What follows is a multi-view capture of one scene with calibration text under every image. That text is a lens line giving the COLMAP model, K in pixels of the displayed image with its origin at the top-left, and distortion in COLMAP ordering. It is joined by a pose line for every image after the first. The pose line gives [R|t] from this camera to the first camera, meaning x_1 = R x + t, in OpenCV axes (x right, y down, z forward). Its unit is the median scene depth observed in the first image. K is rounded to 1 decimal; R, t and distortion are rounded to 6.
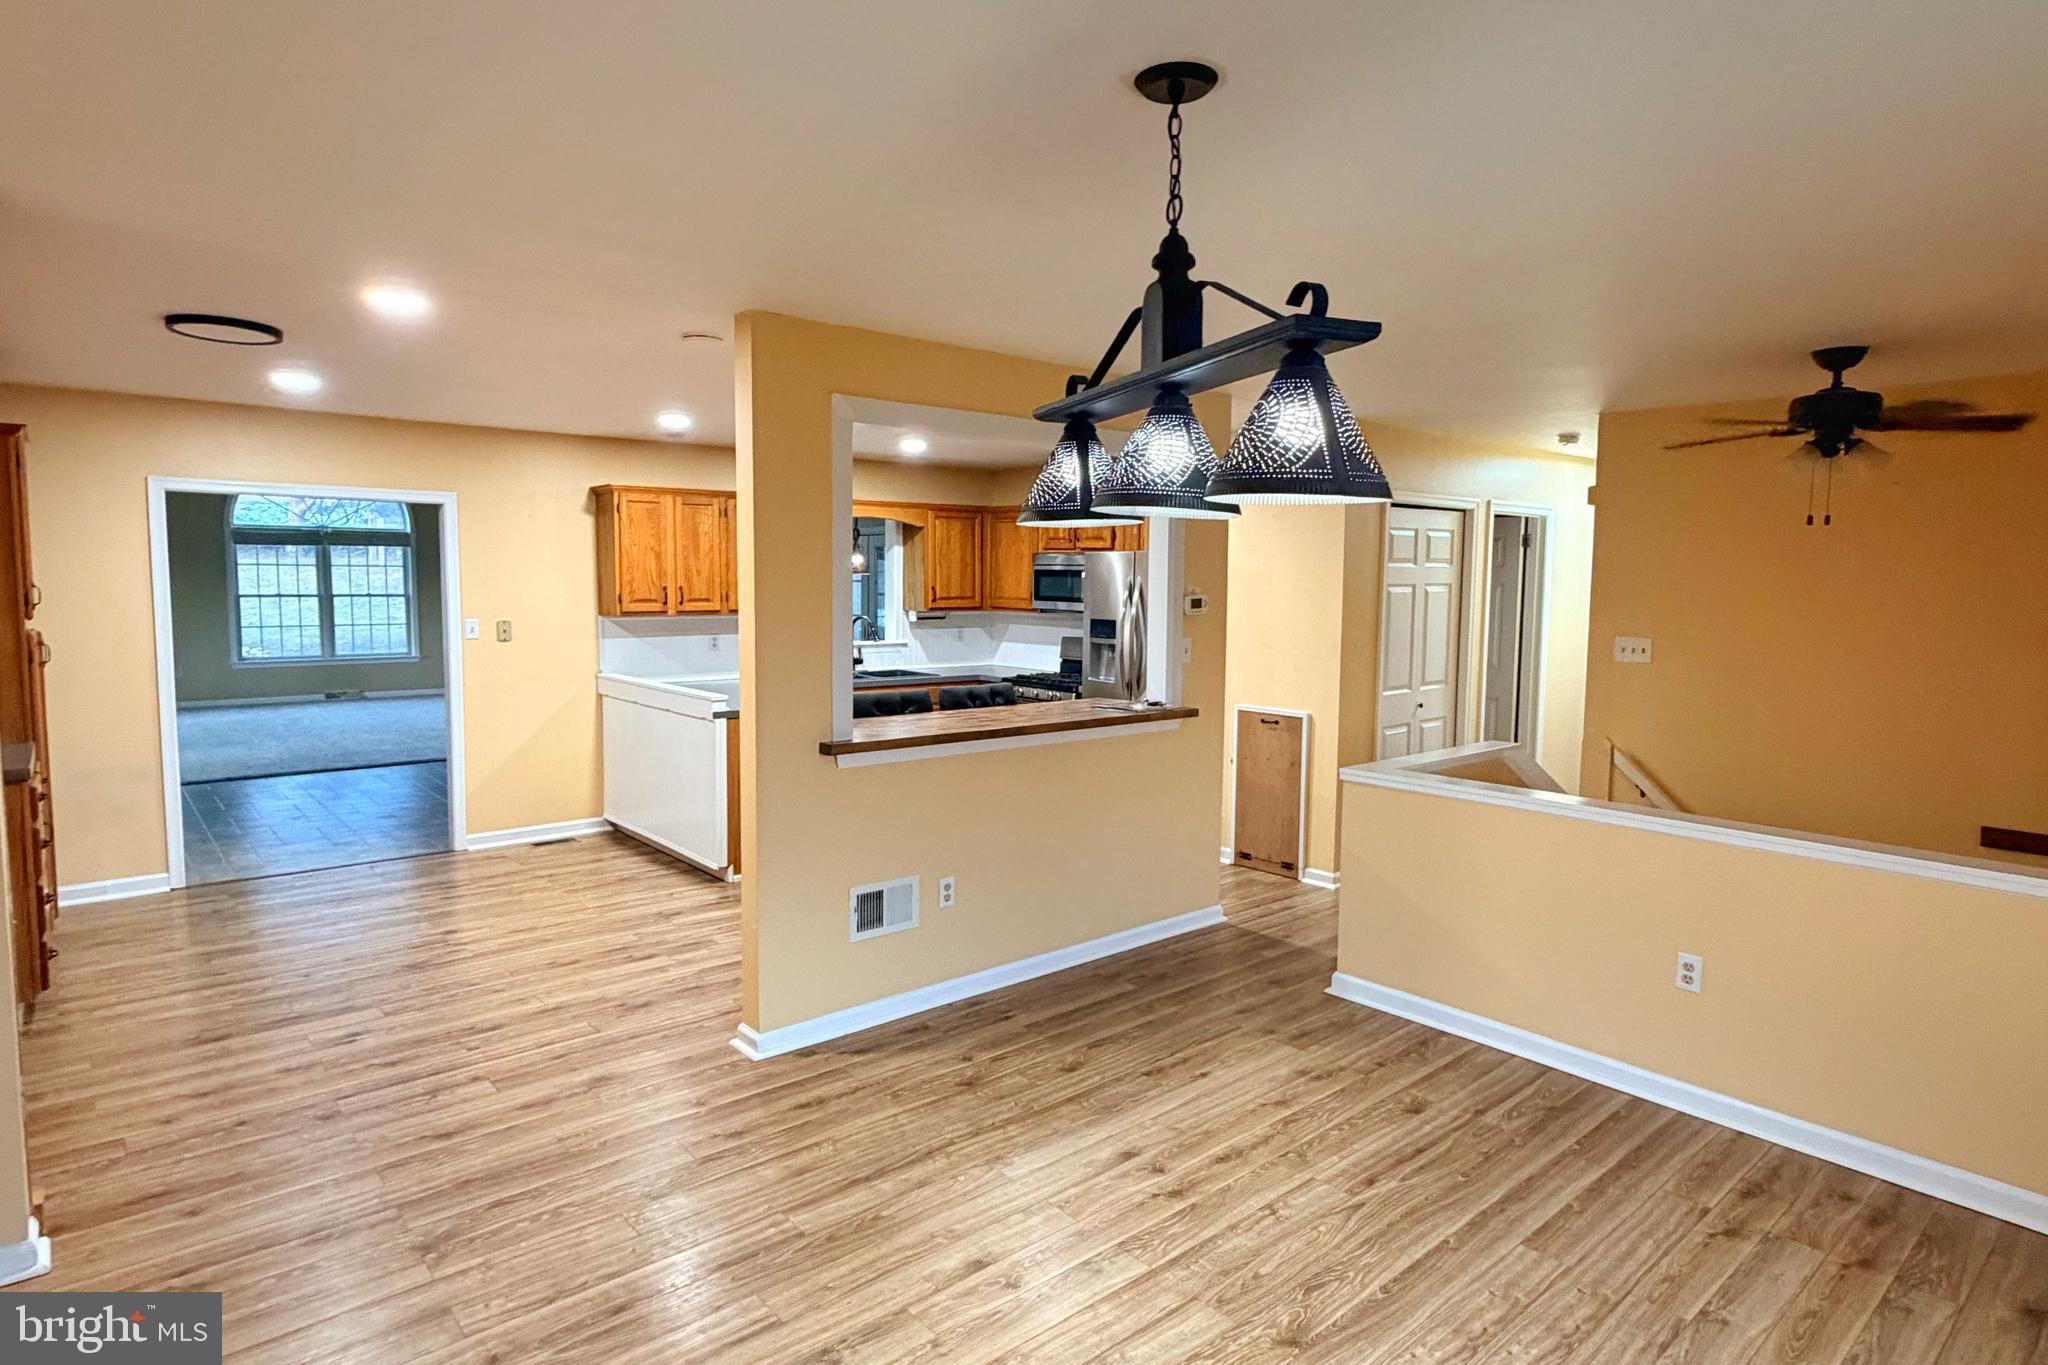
lens RADIAL K [[1102.2, 0, 1024.0], [0, 1102.2, 682.5], [0, 0, 1]] dist [-0.001899, -0.000827]
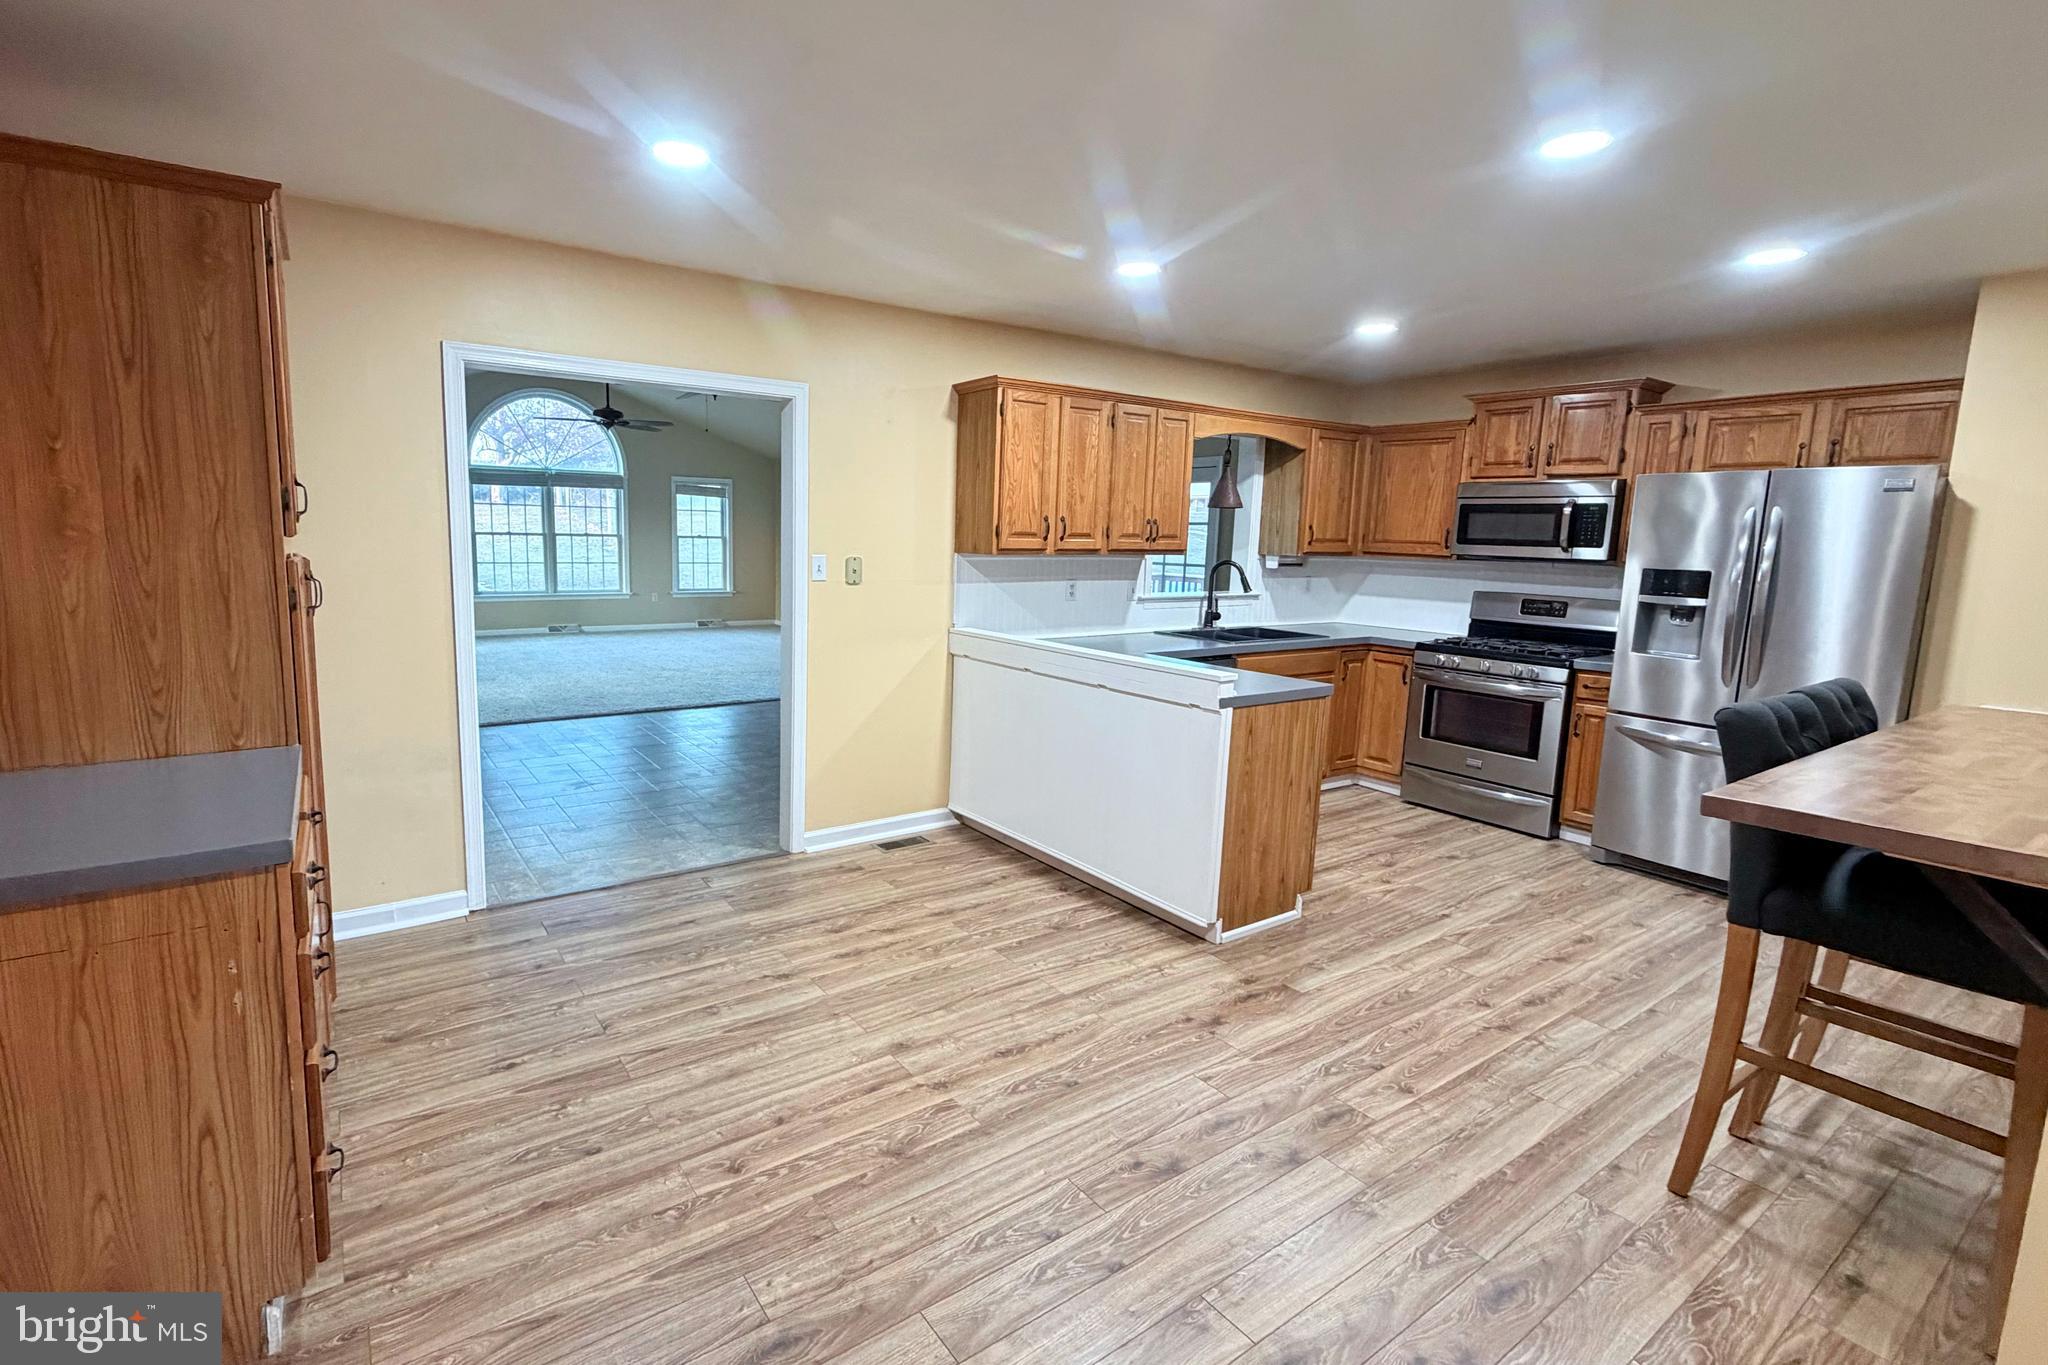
lens RADIAL K [[906.2, 0, 923.8], [0, 906.2, 666.5], [0, 0, 1]] dist [0.000575, -0.000093]
pose [[0.990883, 0.032029, -0.130863, -0.323321], [-0.025367, 0.998311, 0.052261, -0.013823], [0.132316, -0.048465, 0.990022, 0.360751]]
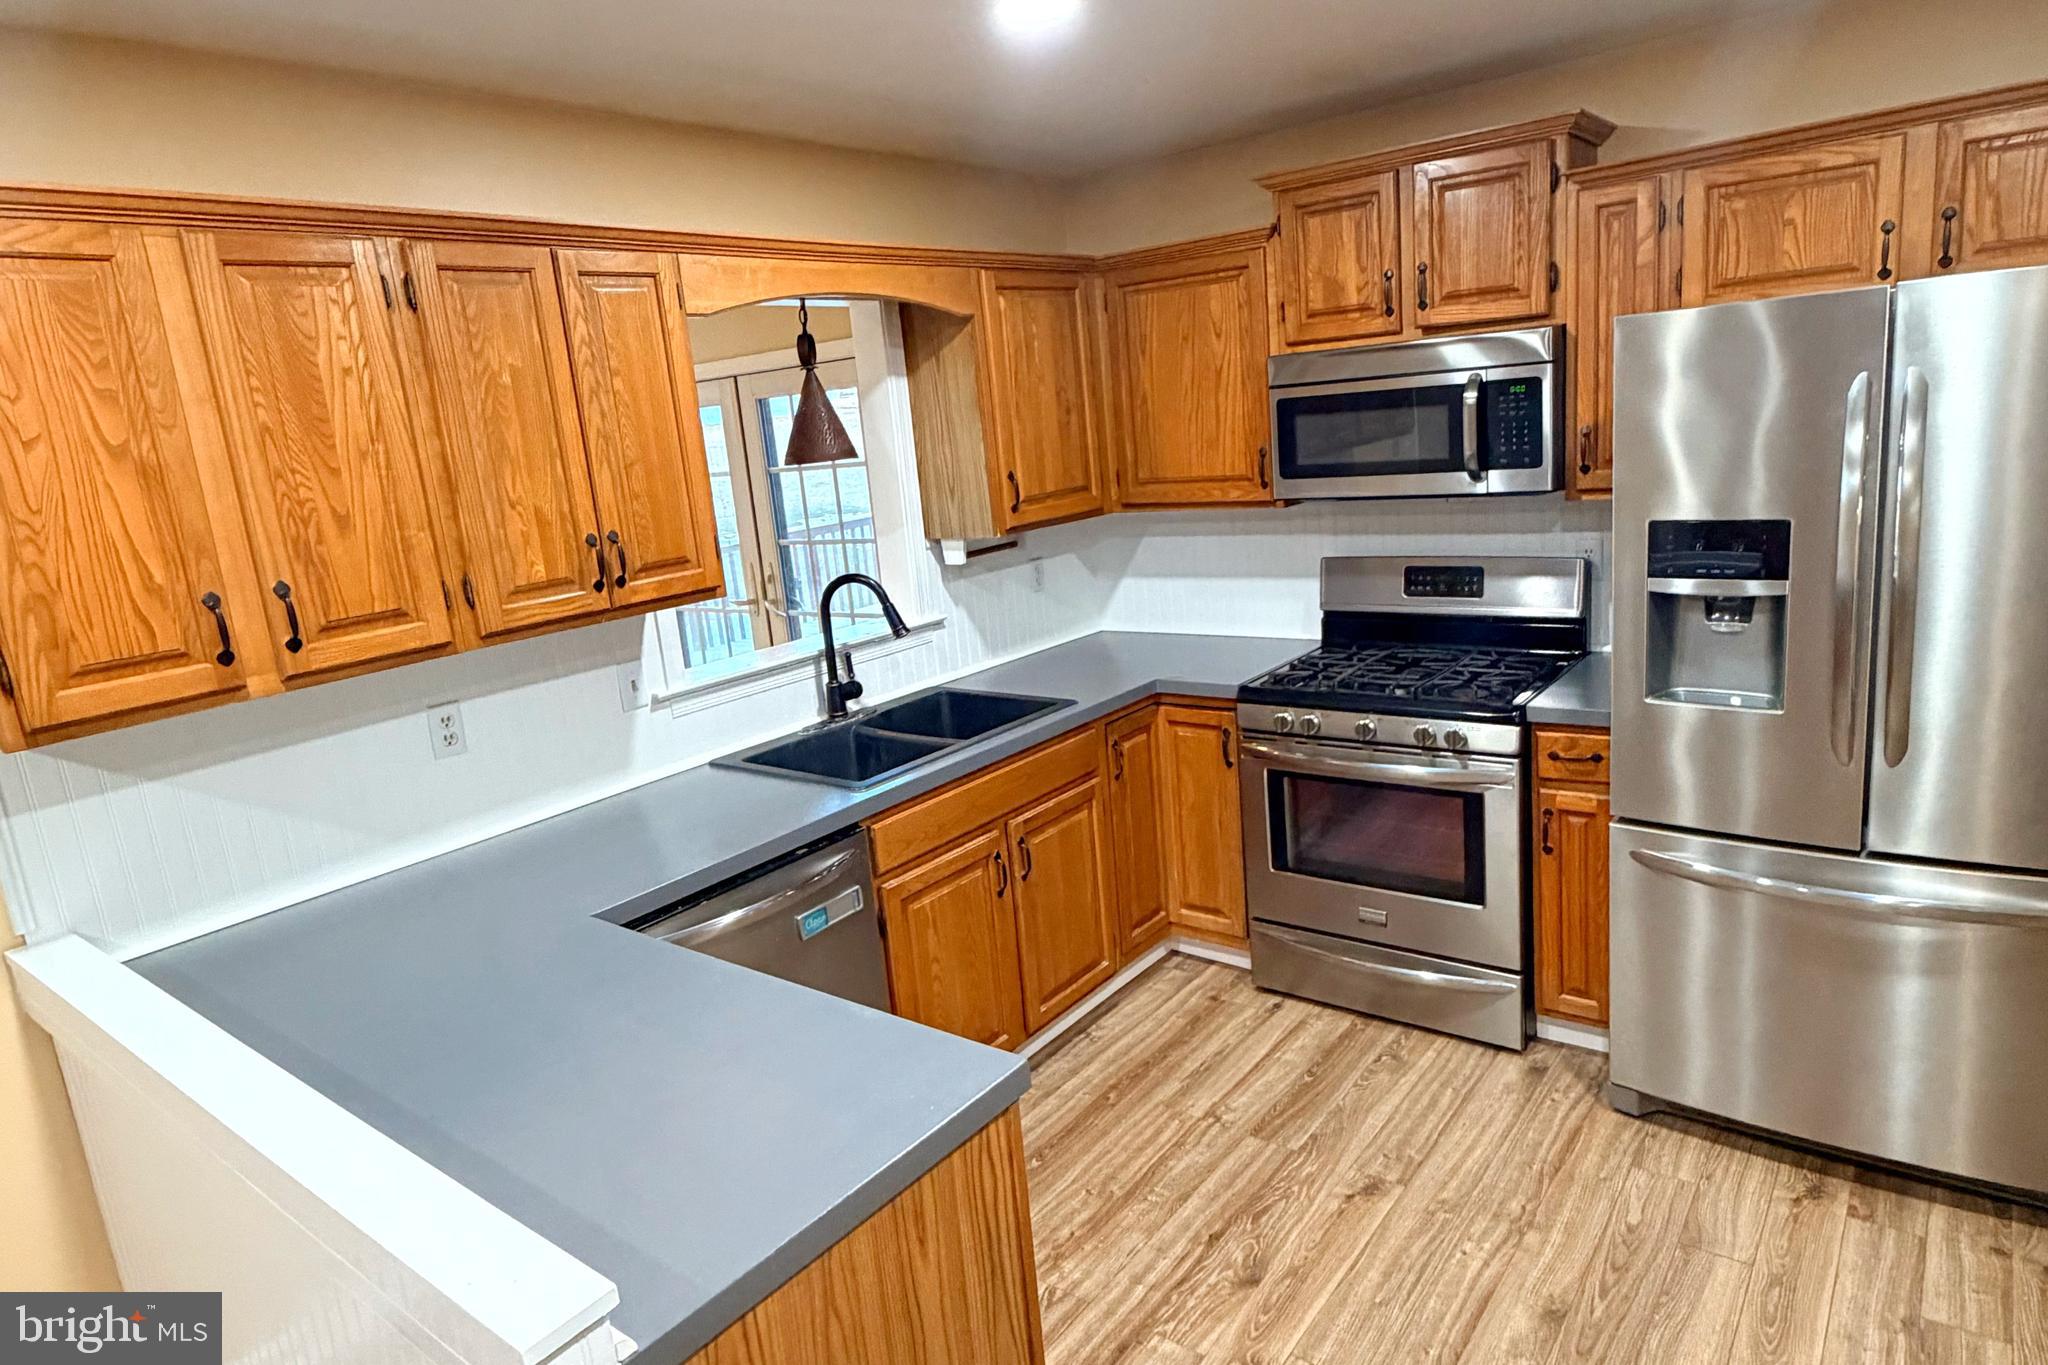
lens RADIAL K [[1192.4, 0, 1012.3], [0, 1192.4, 684.7], [0, 0, 1]] dist [0.004279, 0.001036]
pose [[0.977585, -0.138952, 0.158178, -0.188568], [0.119361, 0.984657, 0.127290, -0.079255], [-0.173438, -0.105556, 0.979172, 0.687872]]
